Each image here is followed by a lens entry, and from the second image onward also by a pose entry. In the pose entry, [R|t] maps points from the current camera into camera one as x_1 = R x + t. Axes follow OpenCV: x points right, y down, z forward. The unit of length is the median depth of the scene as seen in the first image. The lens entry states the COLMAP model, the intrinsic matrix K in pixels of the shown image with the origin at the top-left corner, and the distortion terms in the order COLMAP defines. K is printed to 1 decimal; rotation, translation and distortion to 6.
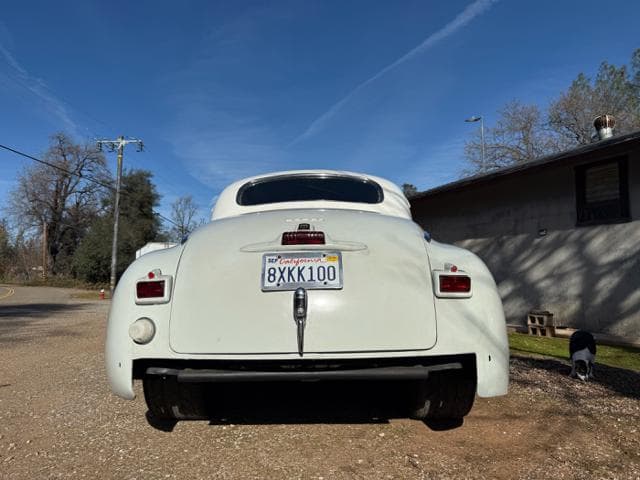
lens RADIAL K [[458.7, 0, 320.7], [0, 458.7, 241.9], [0, 0, 1]] dist [0.019747, -0.026773]
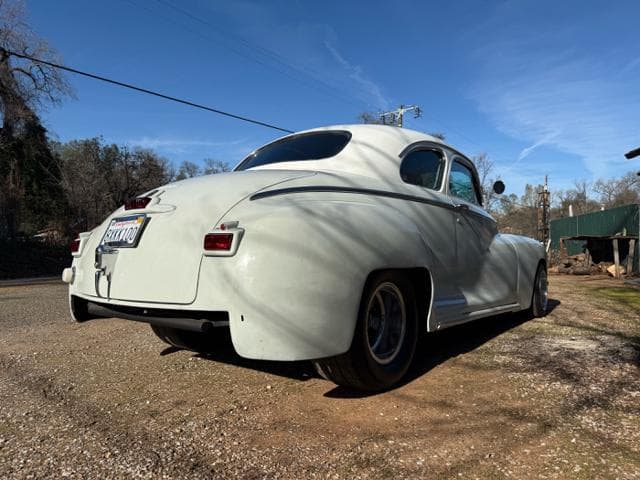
lens RADIAL K [[458.6, 0, 315.8], [0, 458.6, 241.8], [0, 0, 1]] dist [0.002807, -0.002016]
pose [[0.787096, -0.008048, -0.616777, 0.167713], [0.061222, 0.995997, 0.065132, 0.006212], [0.613784, -0.089025, 0.784438, 0.054899]]
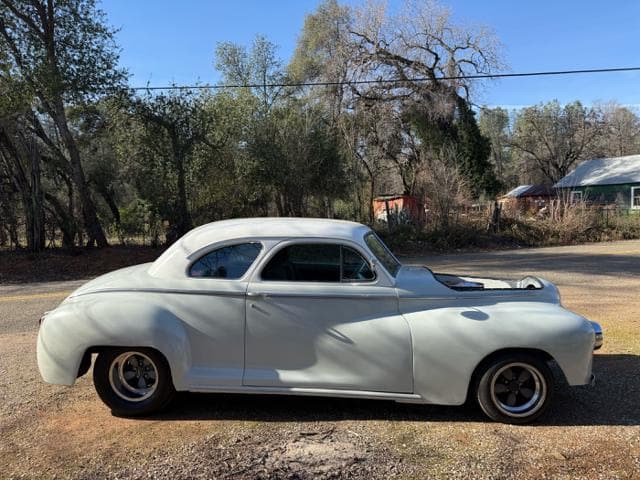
lens RADIAL K [[459.0, 0, 320.0], [0, 459.0, 240.0], [0, 0, 1]] dist [0.008148, -0.006849]
pose [[-0.059605, 0.064265, -0.996151, 0.375413], [0.116391, 0.991566, 0.057005, -0.041419], [0.991413, -0.112545, -0.066583, 0.392848]]
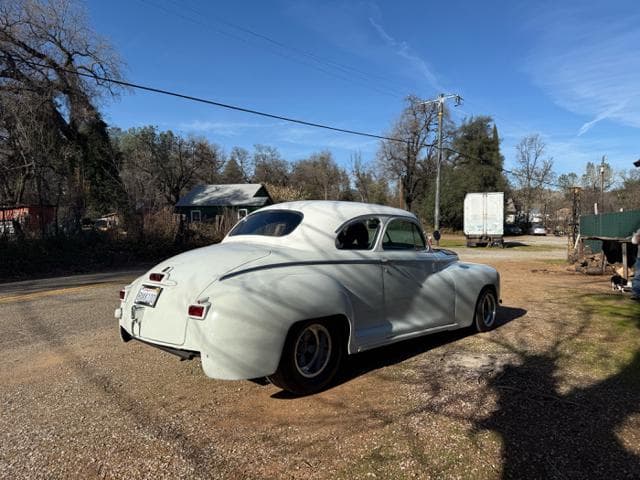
lens RADIAL K [[459.0, 0, 320.0], [0, 459.0, 240.0], [0, 0, 1]] dist [0.008148, -0.006849]
pose [[0.719864, 0.020390, -0.693816, 0.287821], [0.067768, 0.992728, 0.099487, -0.049833], [0.690799, -0.118636, 0.713248, 0.017354]]
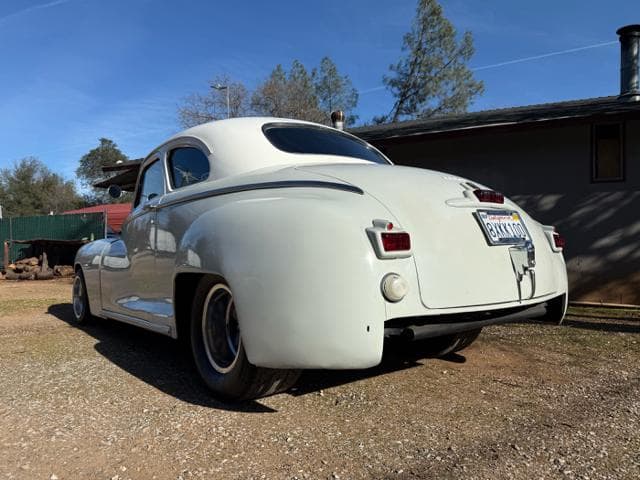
lens RADIAL K [[459.0, 0, 320.0], [0, 459.0, 240.0], [0, 0, 1]] dist [0.008148, -0.006849]
pose [[0.784113, 0.022192, 0.620221, -0.161352], [-0.065415, 0.996749, 0.047037, 0.010703], [-0.617161, -0.077454, 0.783016, 0.062371]]
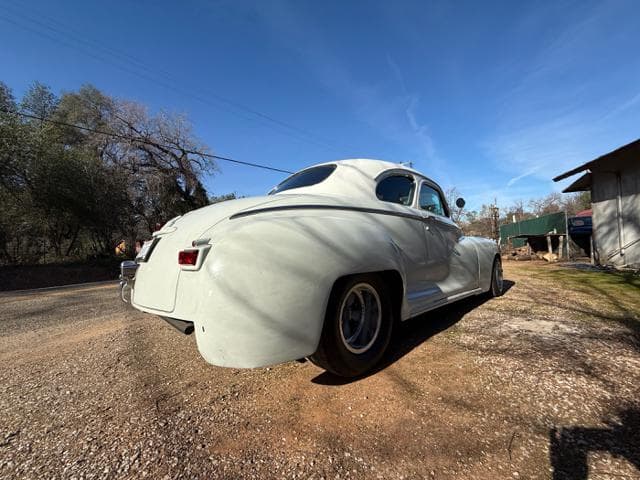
lens RADIAL K [[258.2, 0, 320.0], [0, 258.2, 240.0], [0, 0, 1]] dist [-0.000293, 0.000179]
pose [[0.694486, -0.049663, -0.717790, 0.151193], [0.106667, 0.993698, 0.034451, 0.009571], [0.711556, -0.100491, 0.695406, 0.124375]]
